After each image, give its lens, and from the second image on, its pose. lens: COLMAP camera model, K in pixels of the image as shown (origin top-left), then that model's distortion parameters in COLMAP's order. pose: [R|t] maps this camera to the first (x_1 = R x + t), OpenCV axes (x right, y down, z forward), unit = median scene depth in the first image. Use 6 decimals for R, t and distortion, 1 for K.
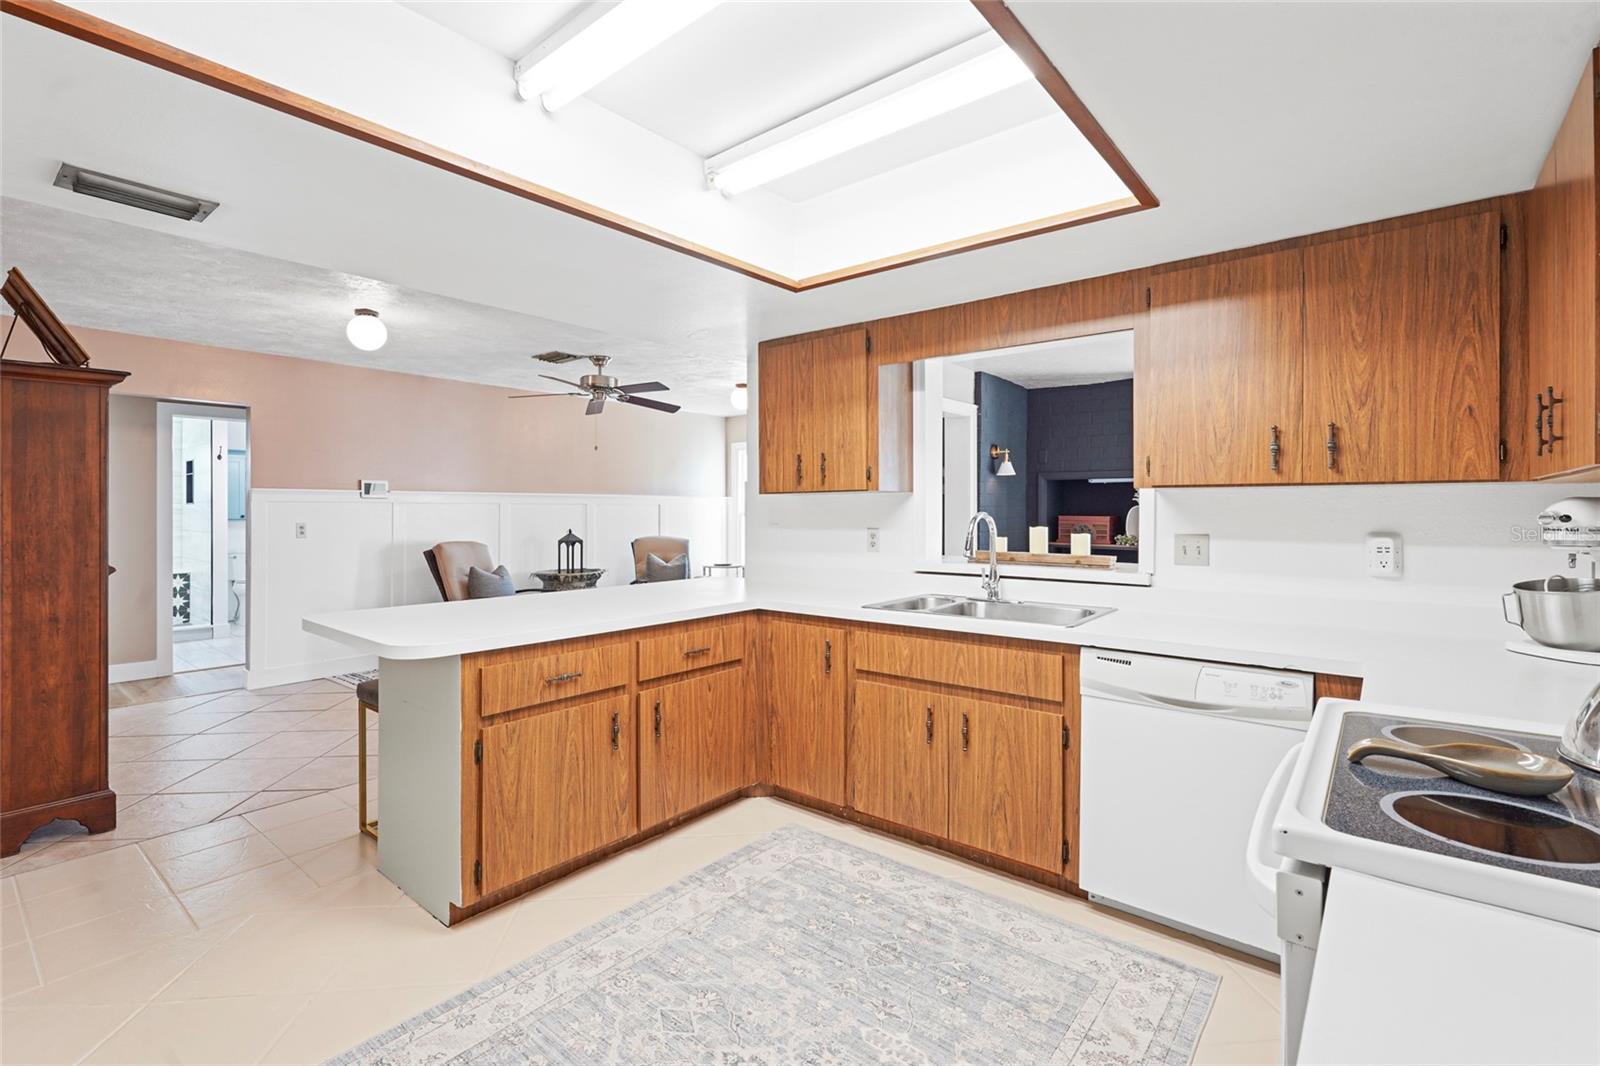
lens RADIAL K [[724.6, 0, 791.4], [0, 724.6, 512.1], [0, 0, 1]] dist [-0.004666, -0.000116]
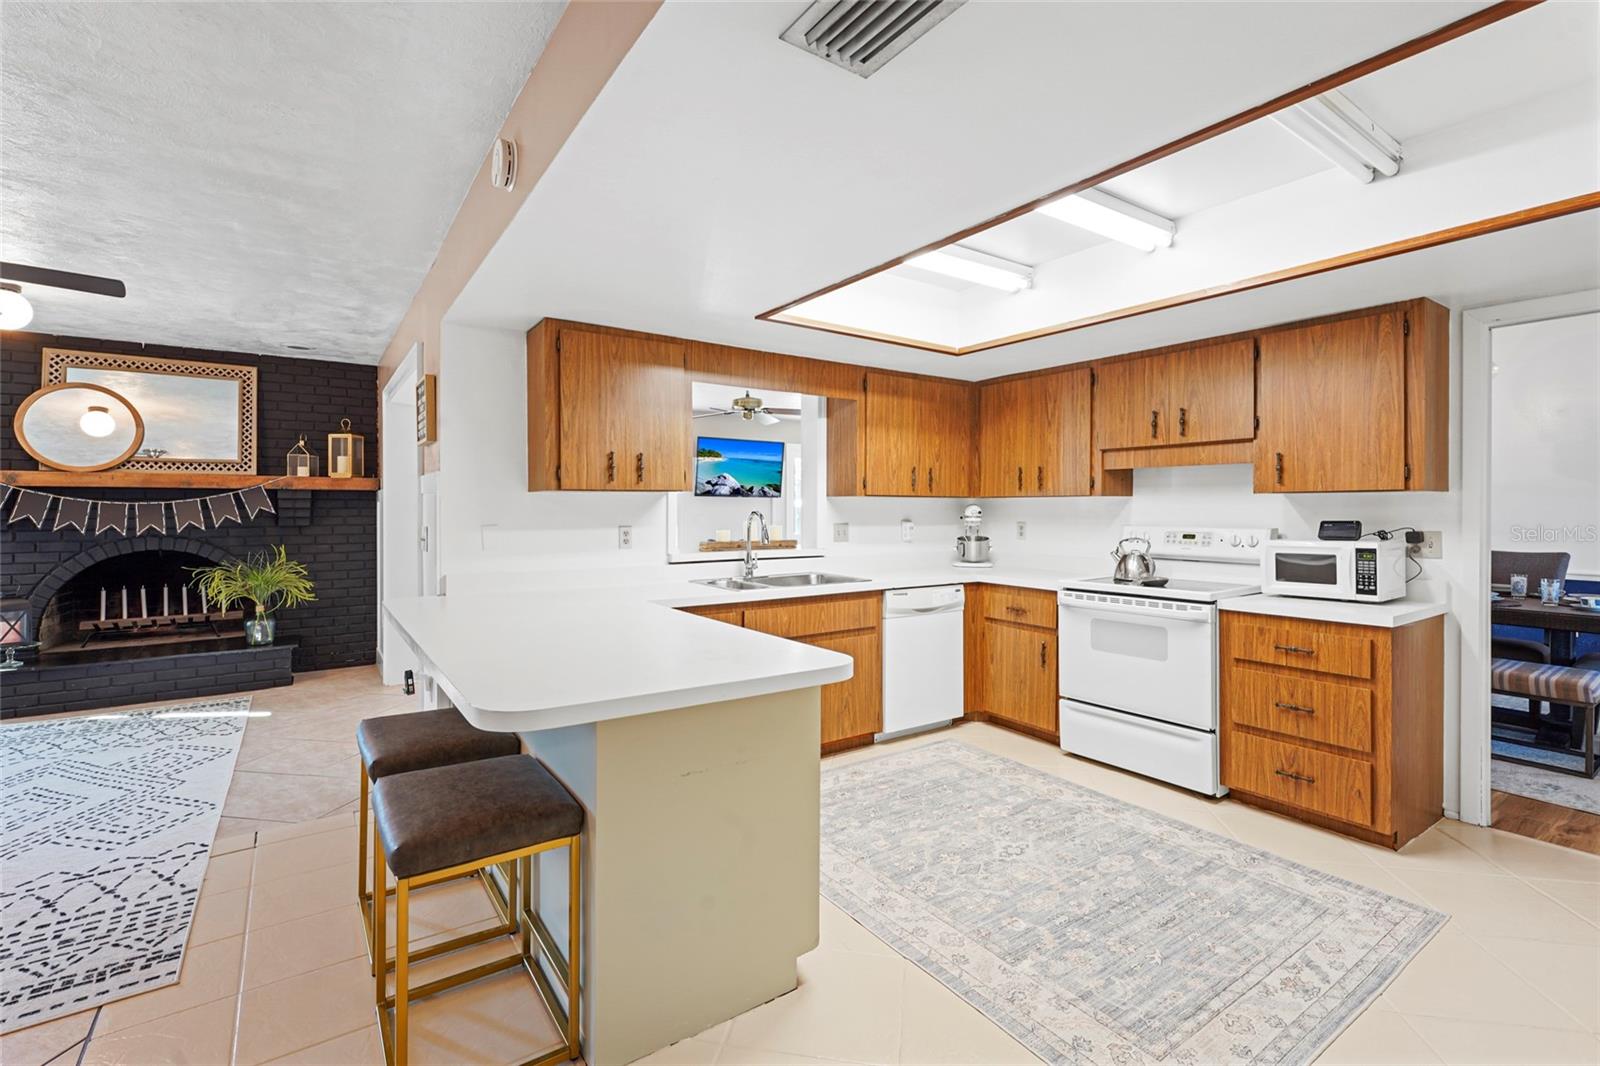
lens RADIAL K [[726.0, 0, 799.8], [0, 726.0, 512.5], [0, 0, 1]] dist [0.001033, 0.000079]
pose [[0.261744, -0.003720, 0.965130, -1.068558], [0.001553, 0.999993, 0.003433, -0.000865], [-0.965136, 0.000600, 0.261748, 0.624244]]
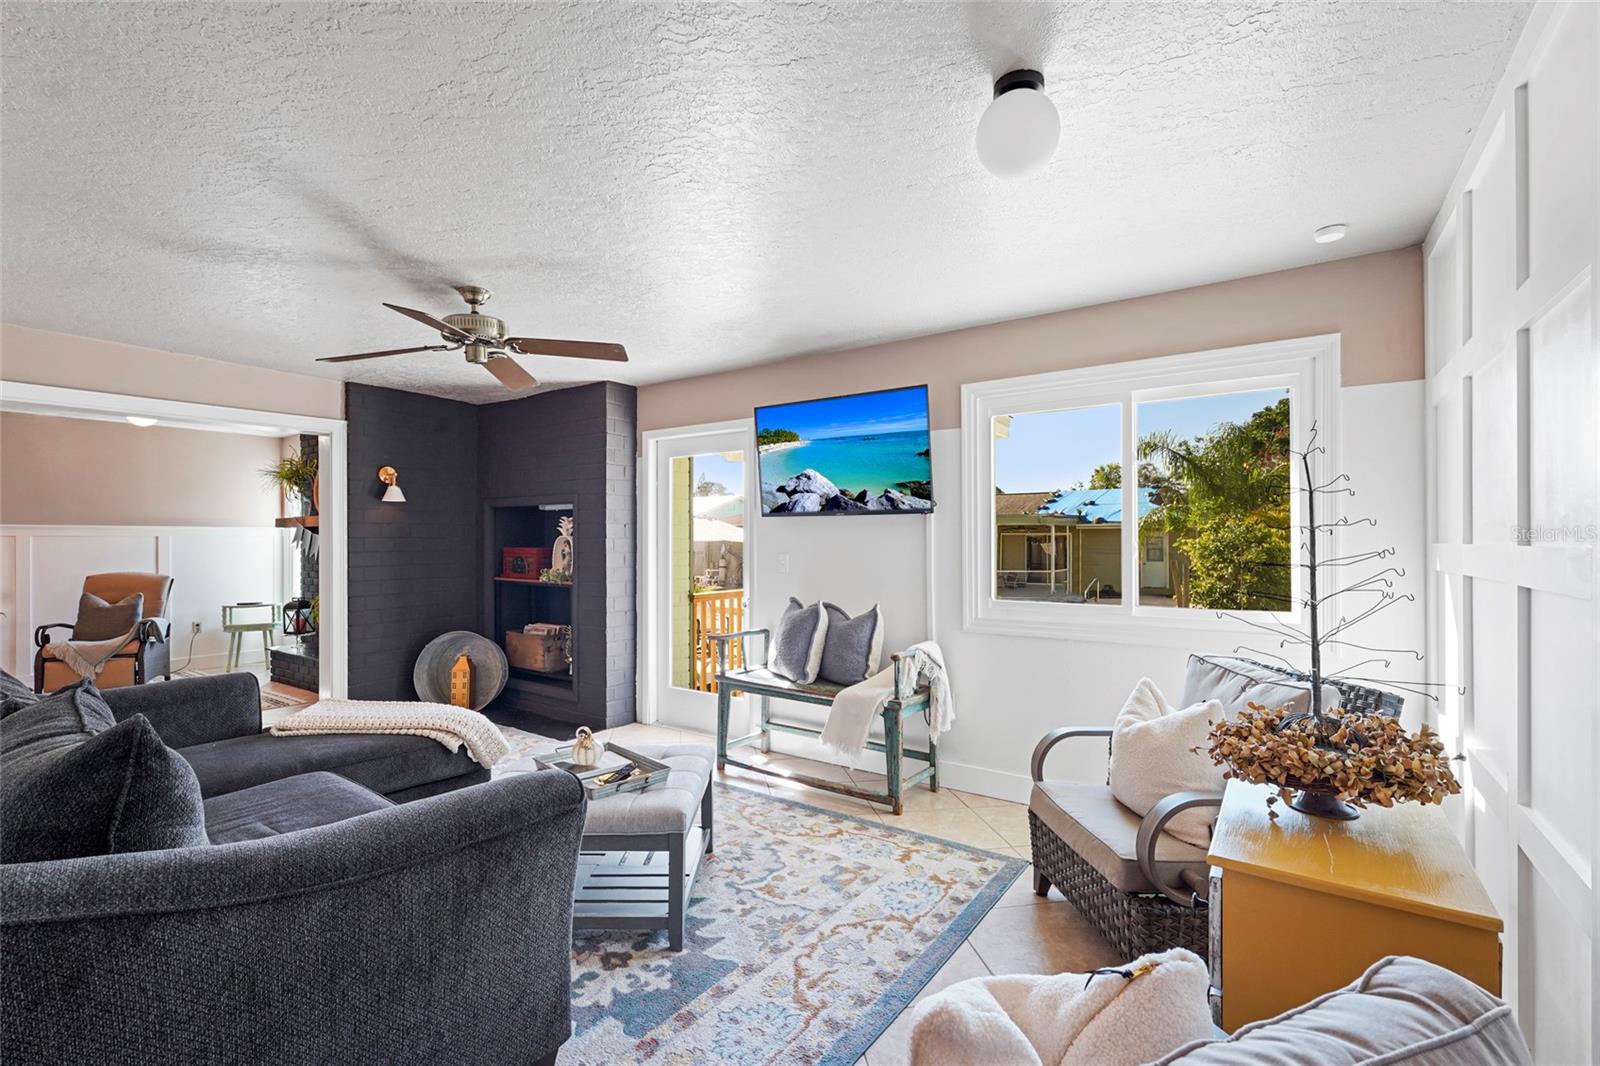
lens RADIAL K [[722.4, 0, 780.2], [0, 722.4, 536.9], [0, 0, 1]] dist [0.000688, 0.000311]
pose [[0.997931, -0.005107, 0.064092, 1.509416], [0.005416, 0.999975, -0.004648, -0.003804], [-0.064066, 0.004985, 0.997933, 0.215502]]
